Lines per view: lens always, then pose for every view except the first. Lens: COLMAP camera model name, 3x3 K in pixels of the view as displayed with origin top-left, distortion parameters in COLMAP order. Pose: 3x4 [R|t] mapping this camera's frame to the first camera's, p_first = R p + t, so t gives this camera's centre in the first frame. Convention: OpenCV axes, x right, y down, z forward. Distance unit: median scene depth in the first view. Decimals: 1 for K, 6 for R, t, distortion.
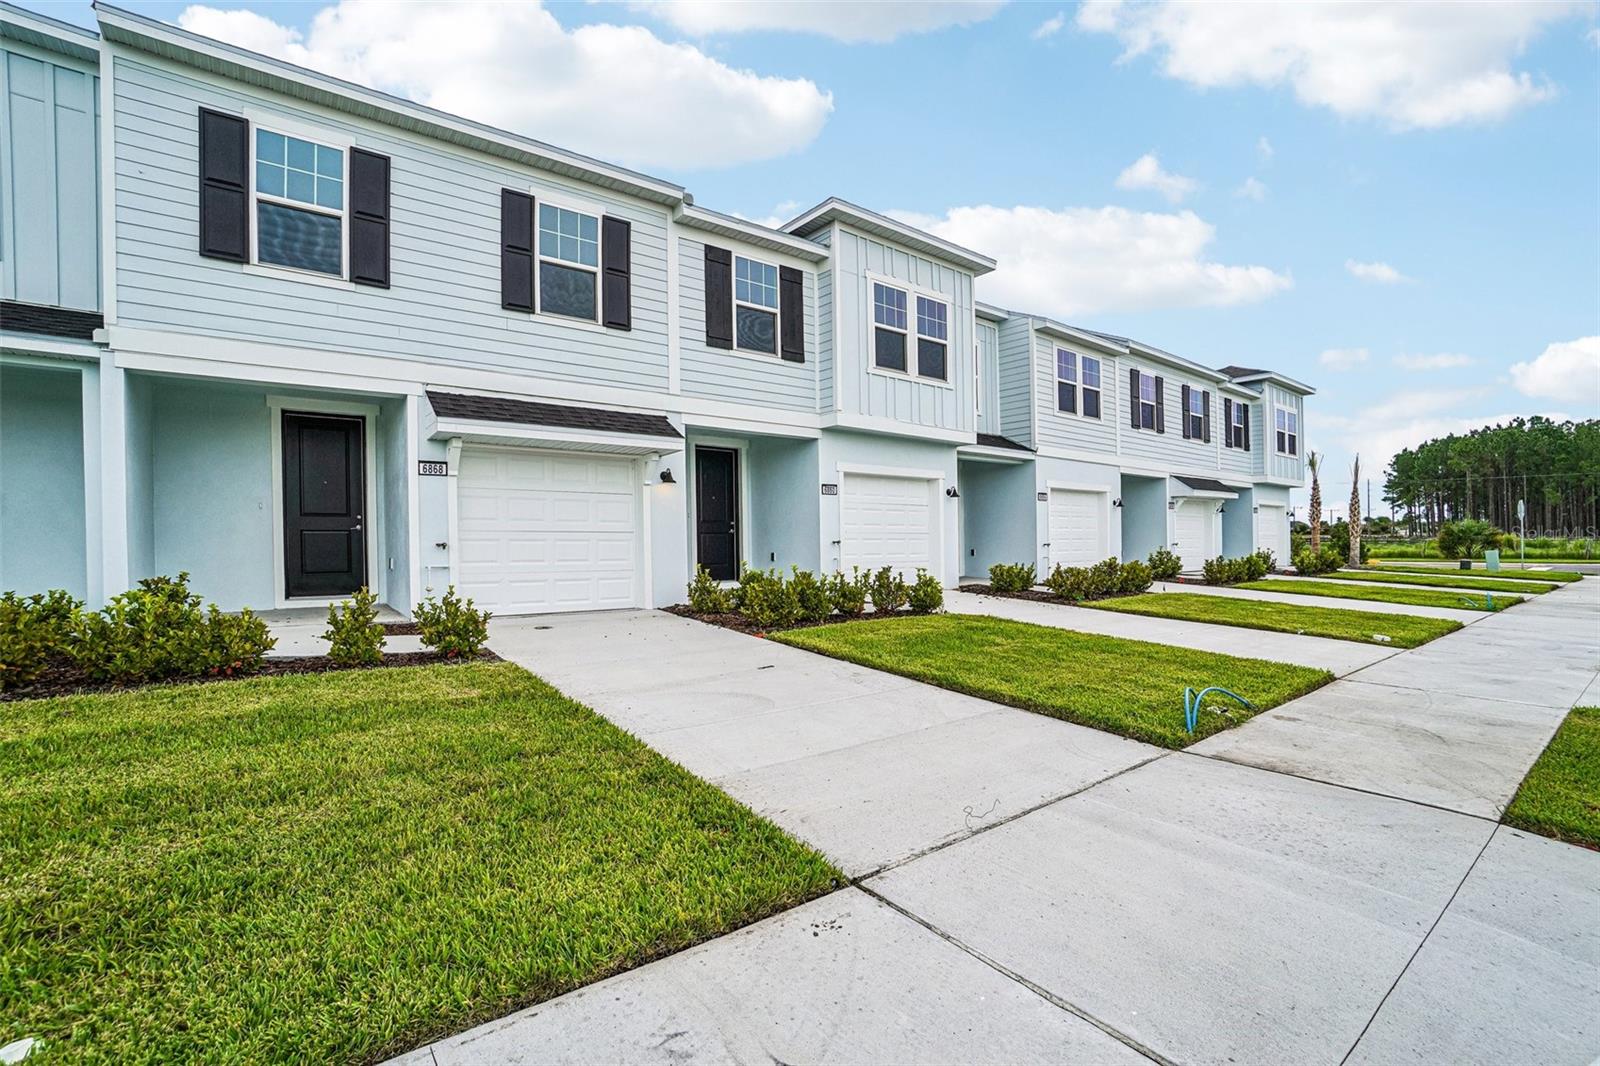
lens RADIAL K [[704.4, 0, 804.7], [0, 704.4, 556.4], [0, 0, 1]] dist [-0.064440, 0.021310]
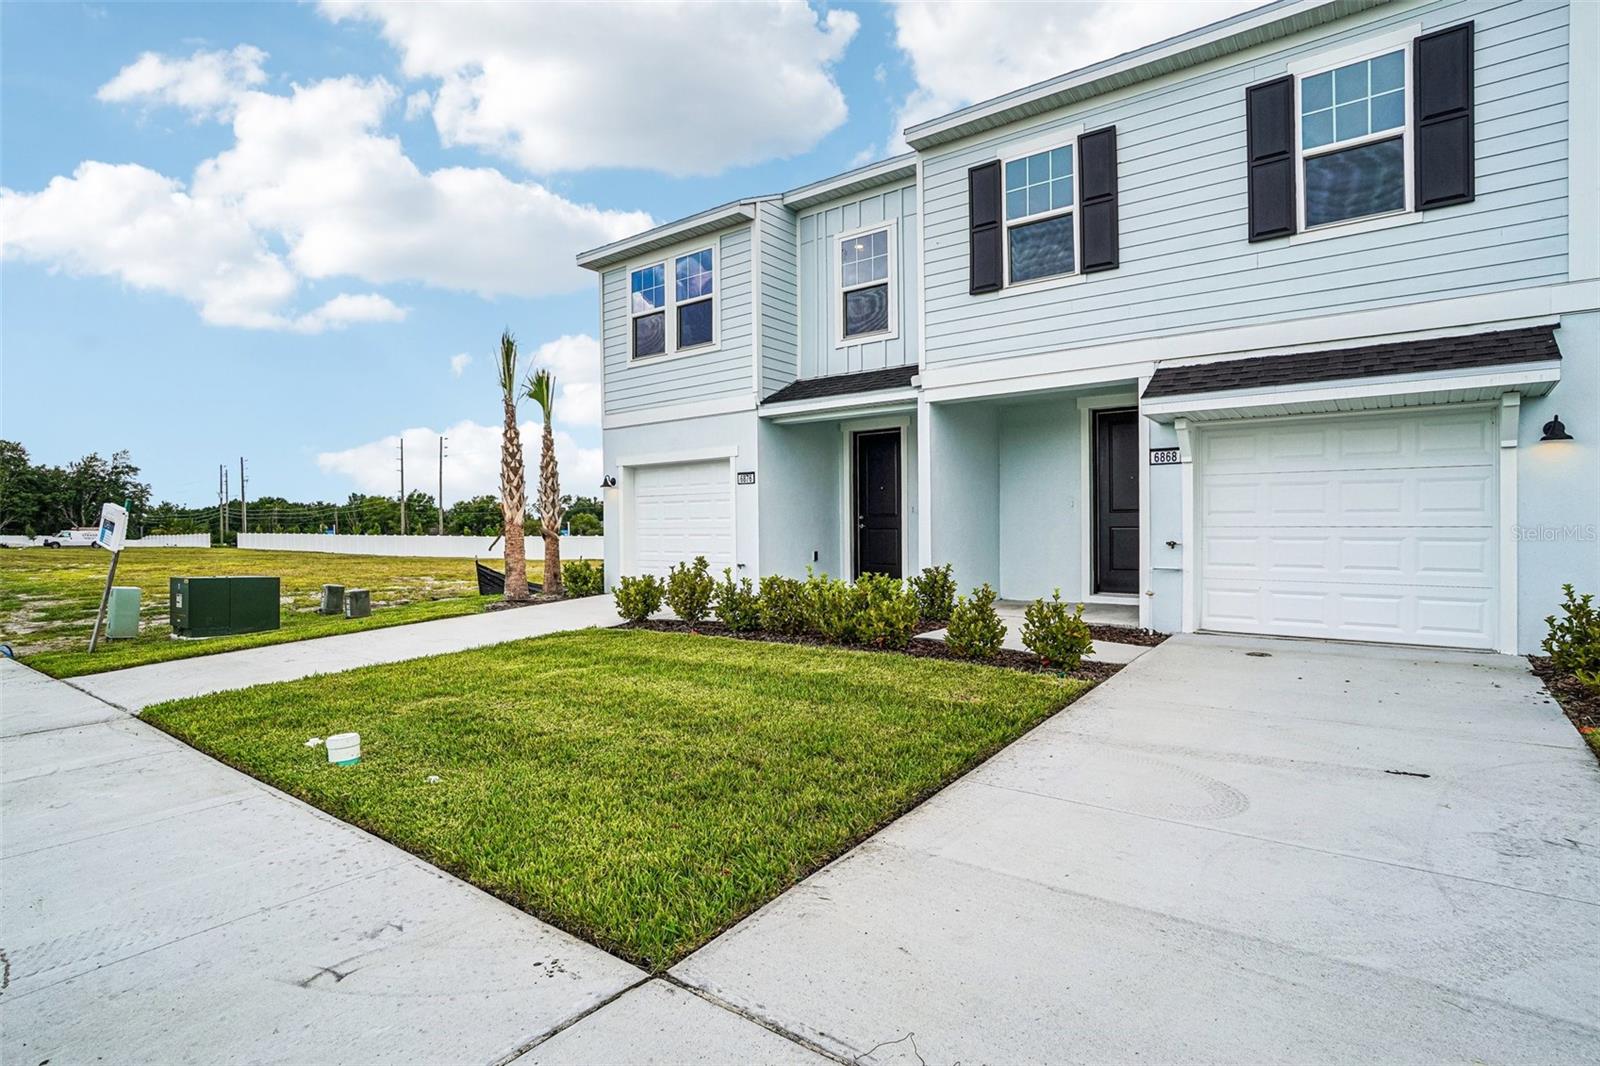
lens RADIAL K [[839.1, 0, 845.7], [0, 839.1, 536.8], [0, 0, 1]] dist [0.013658, -0.000234]
pose [[0.289334, 0.007363, -0.957200, 0.327191], [-0.022304, 0.999751, 0.000949, -0.015893], [0.956968, 0.021075, 0.289426, 0.275658]]
